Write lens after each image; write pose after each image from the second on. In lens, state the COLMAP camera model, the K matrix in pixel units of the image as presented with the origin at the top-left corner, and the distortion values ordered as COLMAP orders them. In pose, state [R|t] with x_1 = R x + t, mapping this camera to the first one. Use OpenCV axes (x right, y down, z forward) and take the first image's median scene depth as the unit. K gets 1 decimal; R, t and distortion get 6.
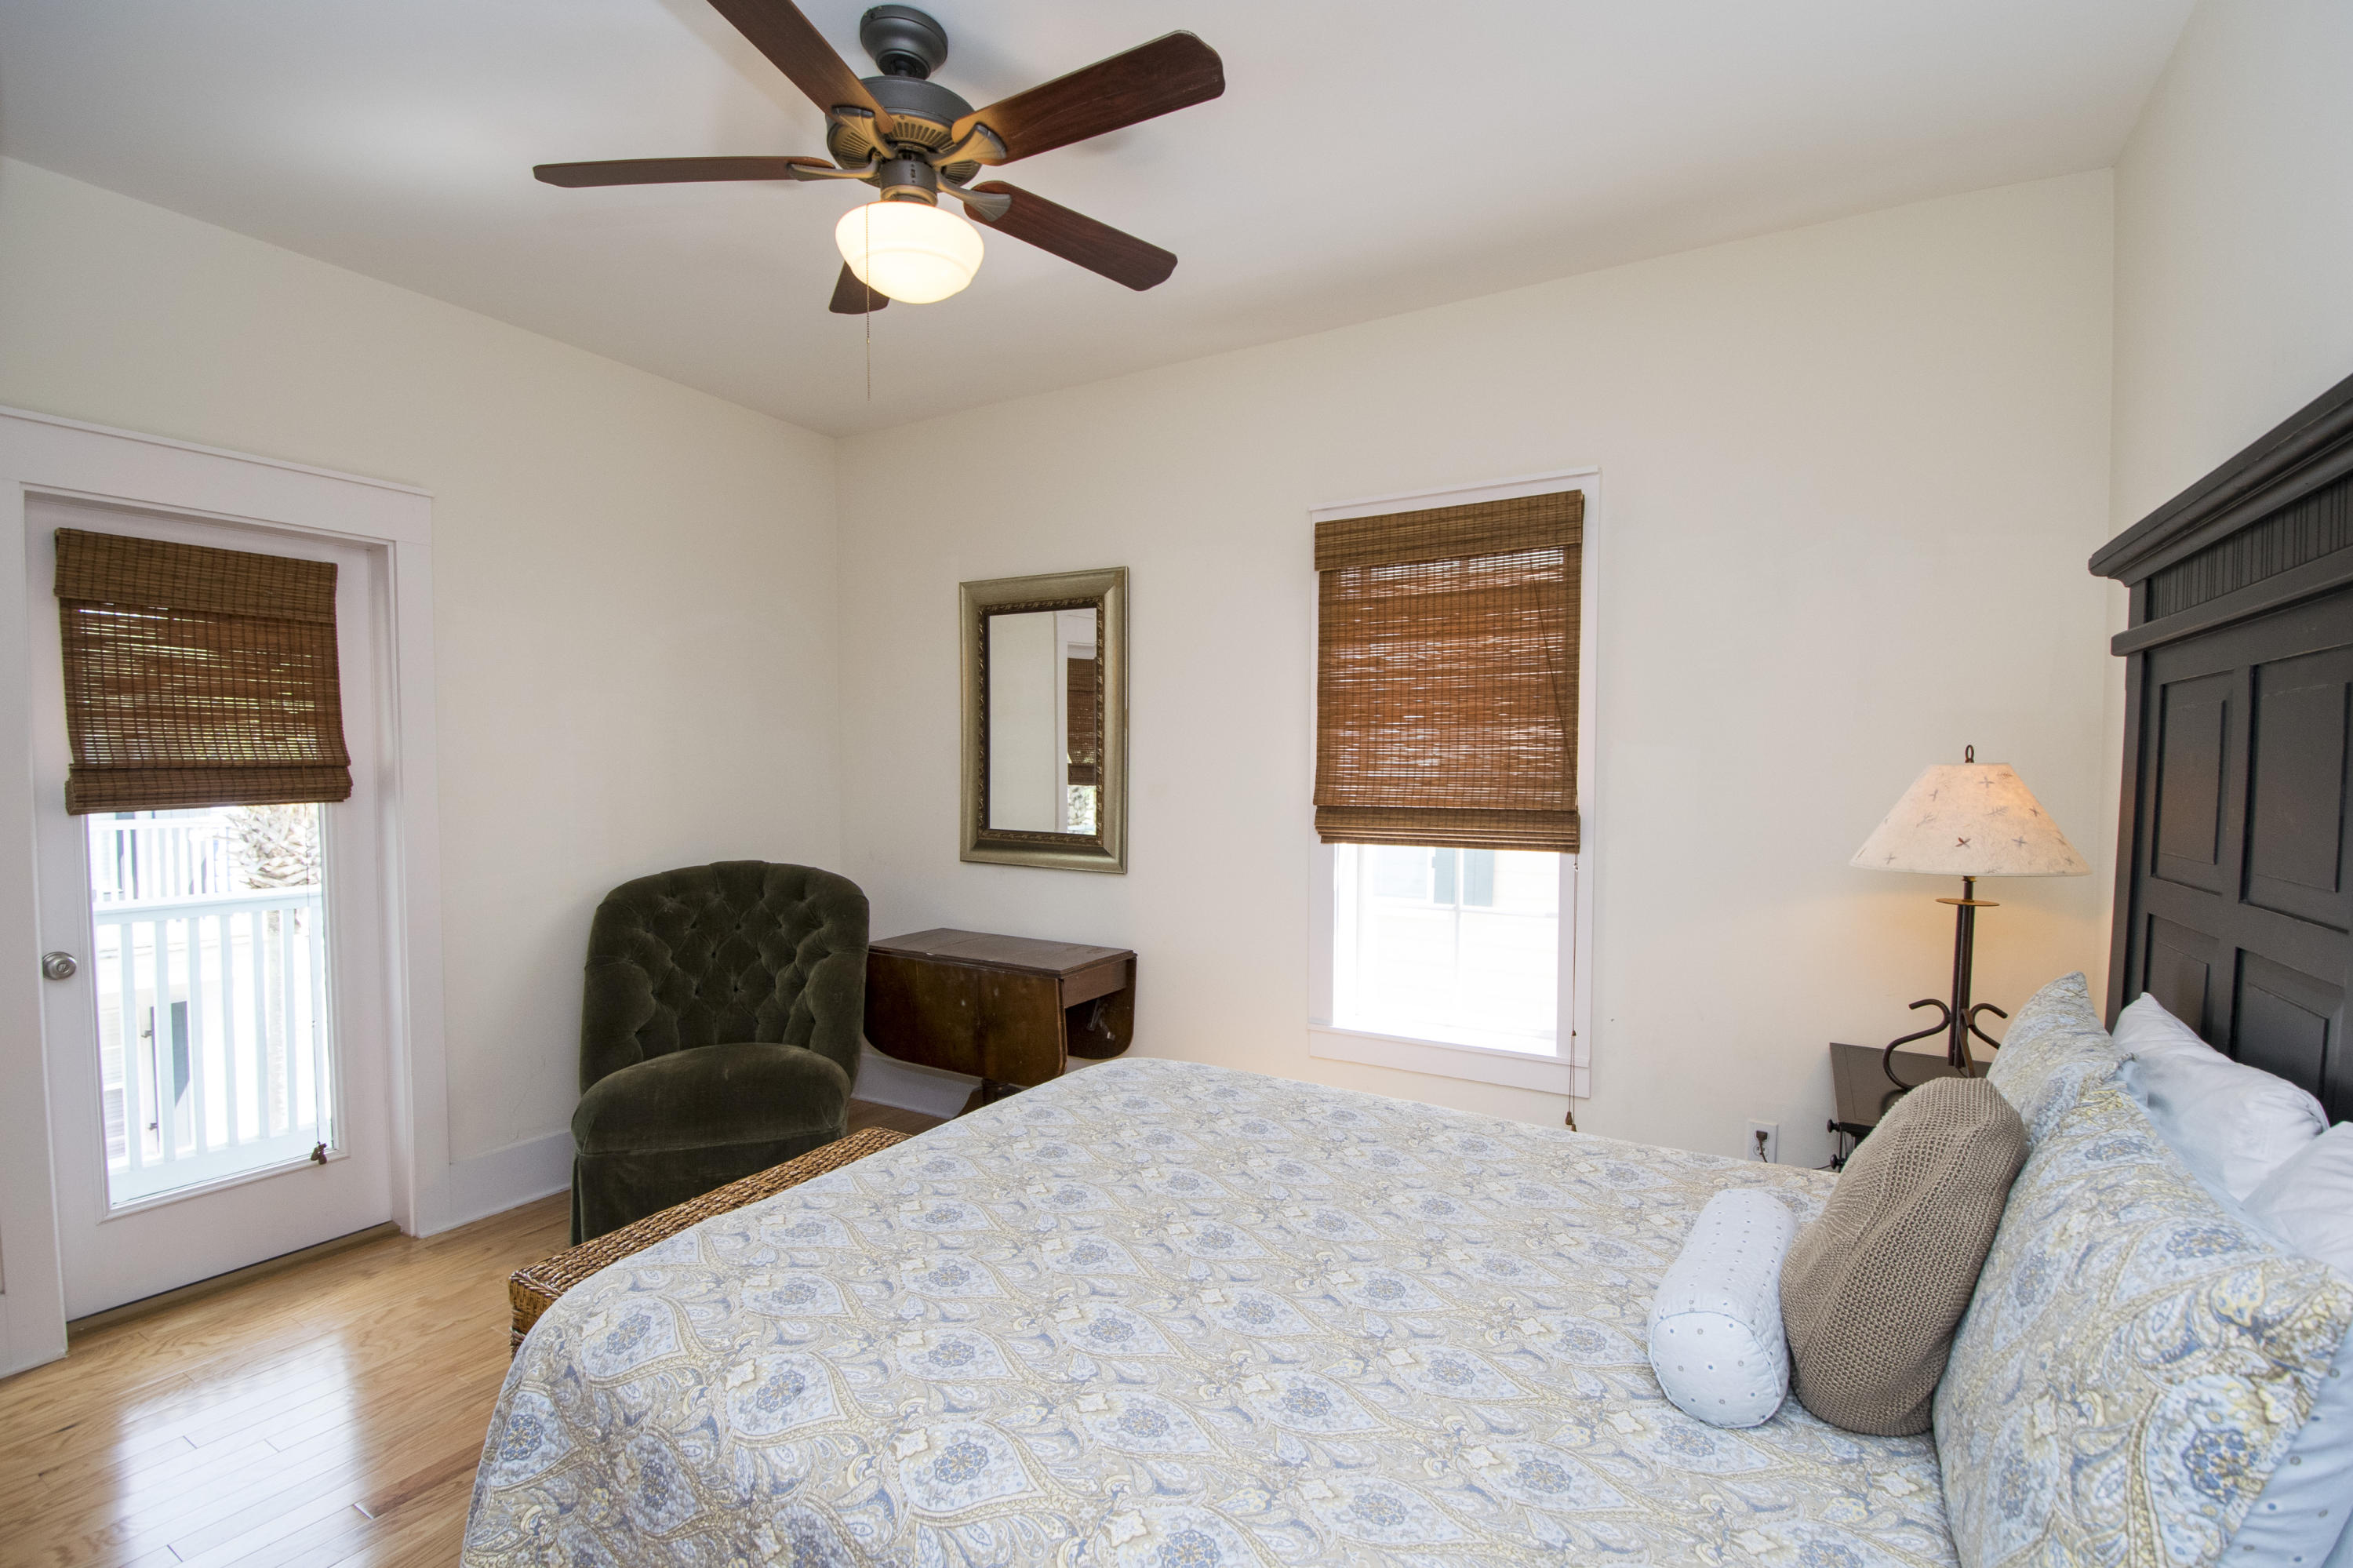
lens RADIAL K [[1050.8, 0, 1198.7], [0, 1050.8, 810.5], [0, 0, 1]] dist [0.011650, -0.020327]
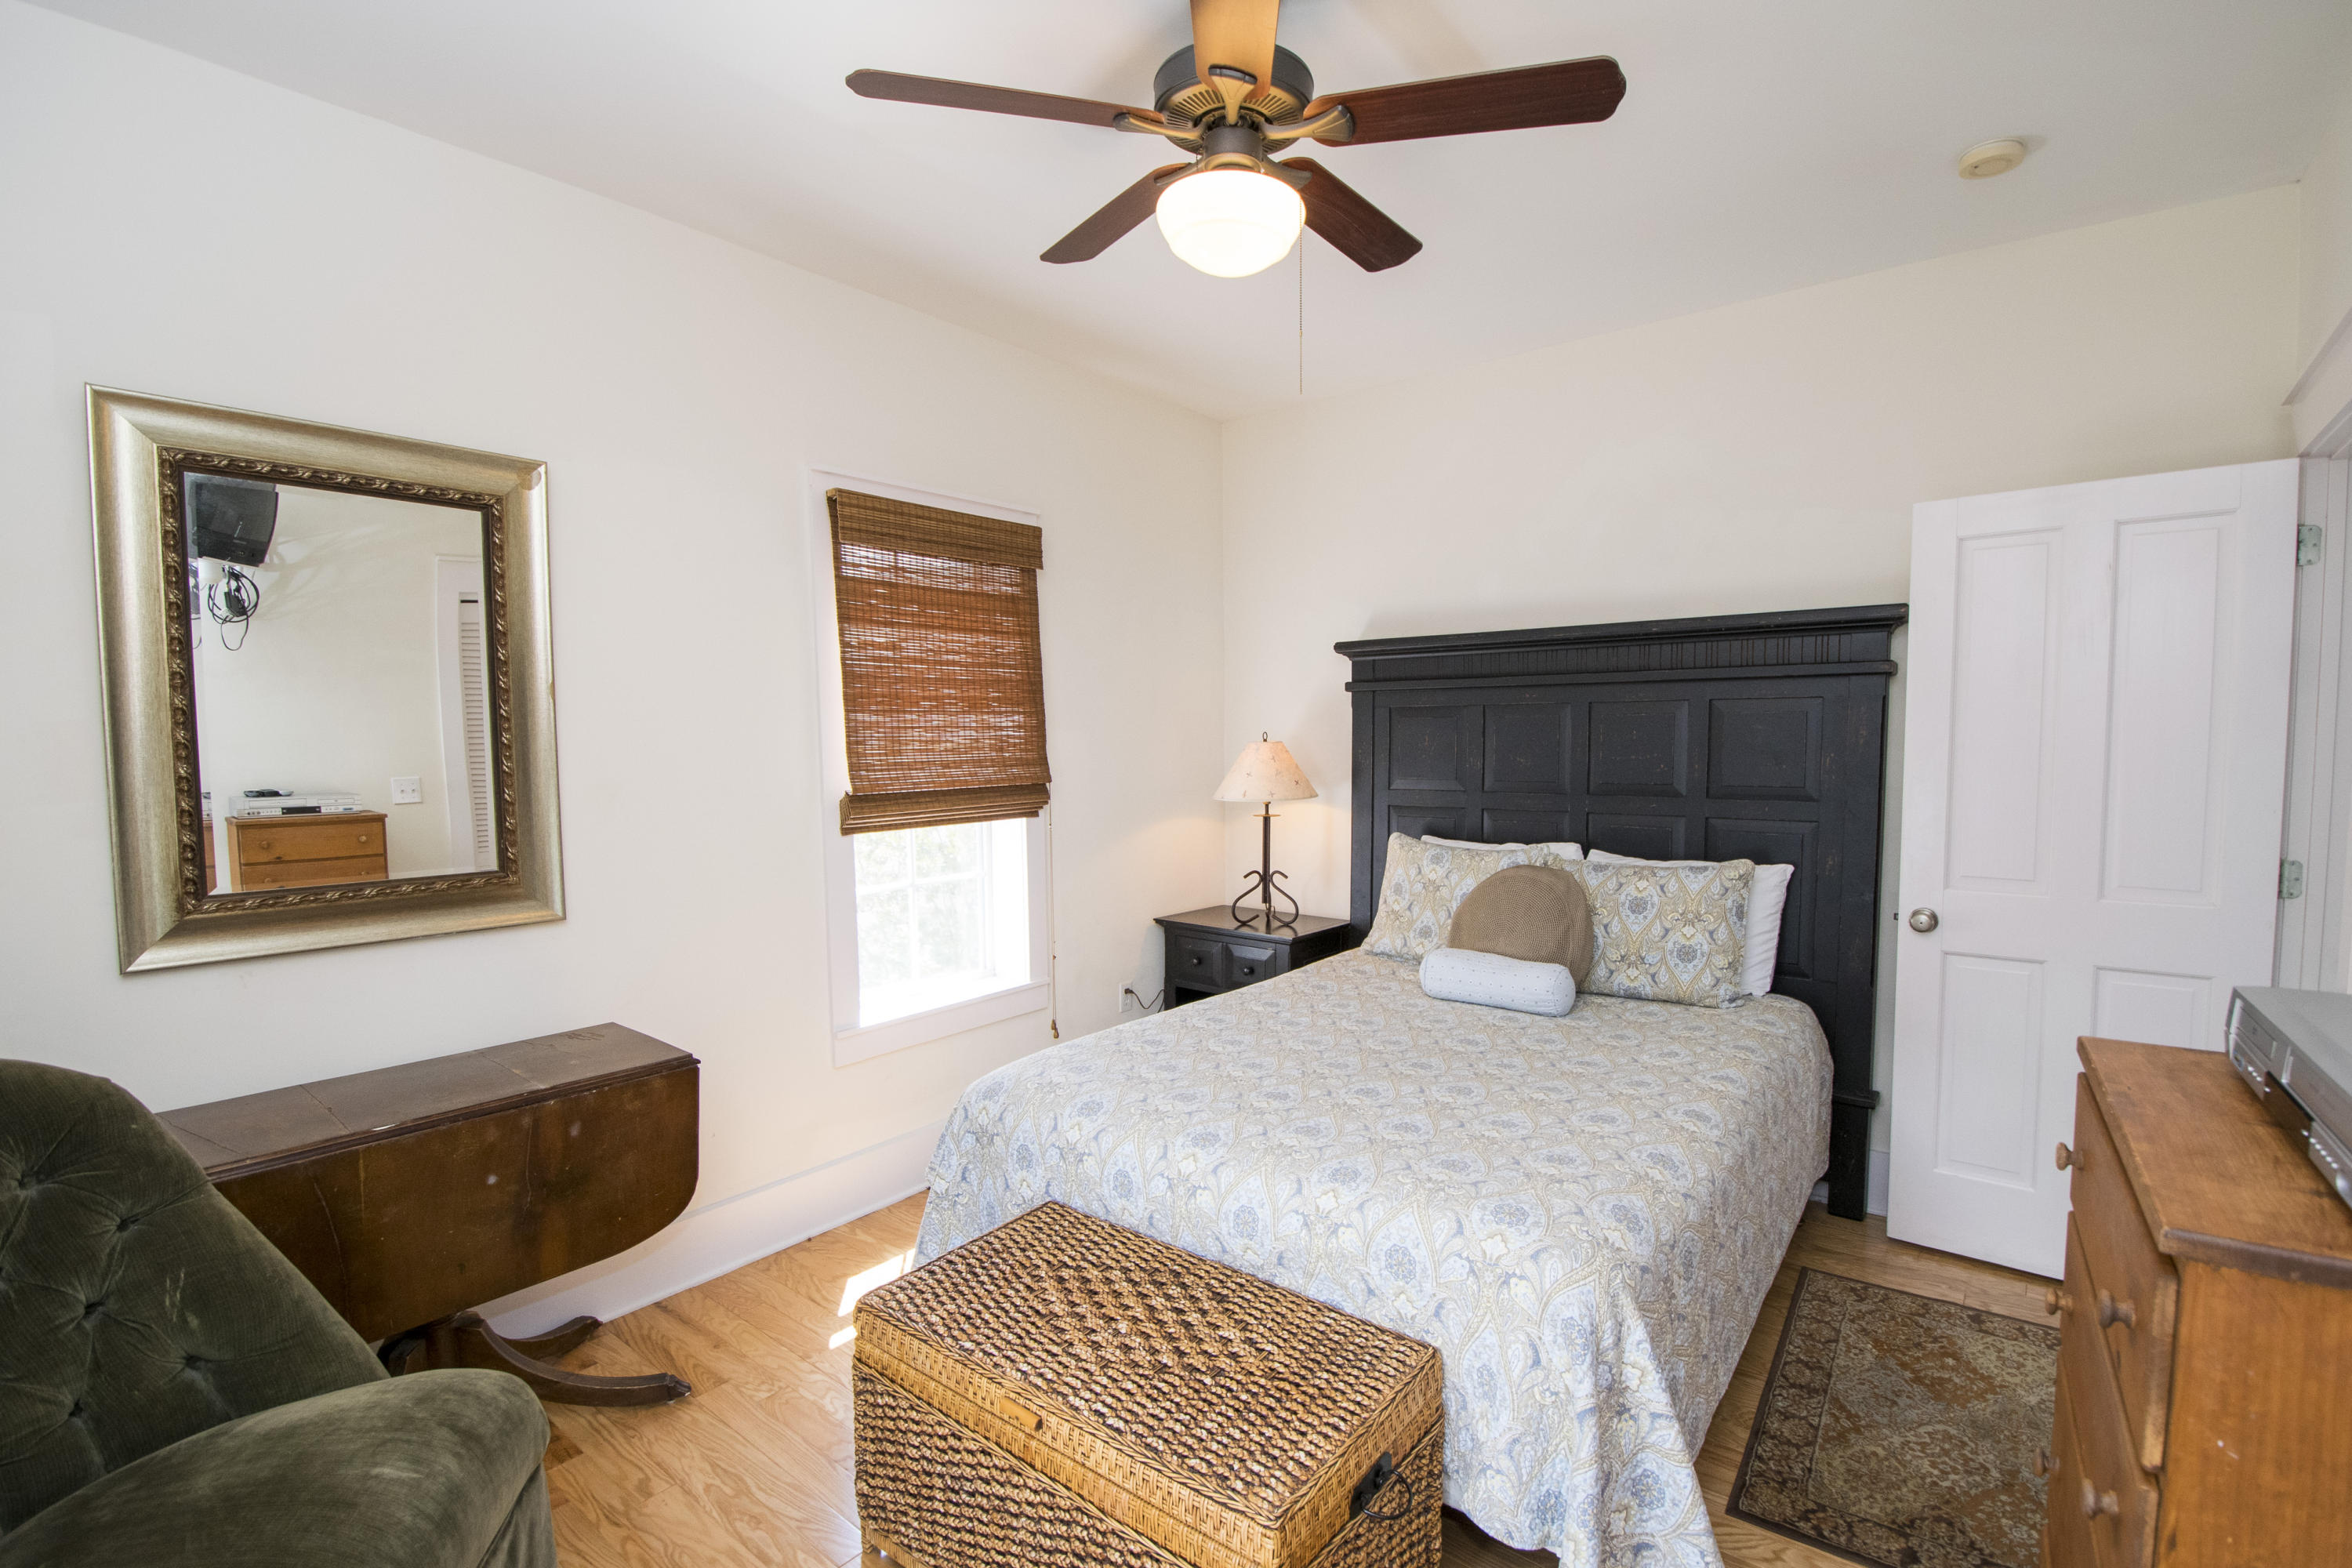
lens RADIAL K [[1050.3, 0, 1198.2], [0, 1050.3, 810.5], [0, 0, 1]] dist [0.011650, -0.020327]
pose [[0.155723, -0.075861, 0.984883, -0.797783], [0.057581, 0.996048, 0.067617, -0.038375], [-0.986121, 0.046181, 0.159476, 0.576776]]
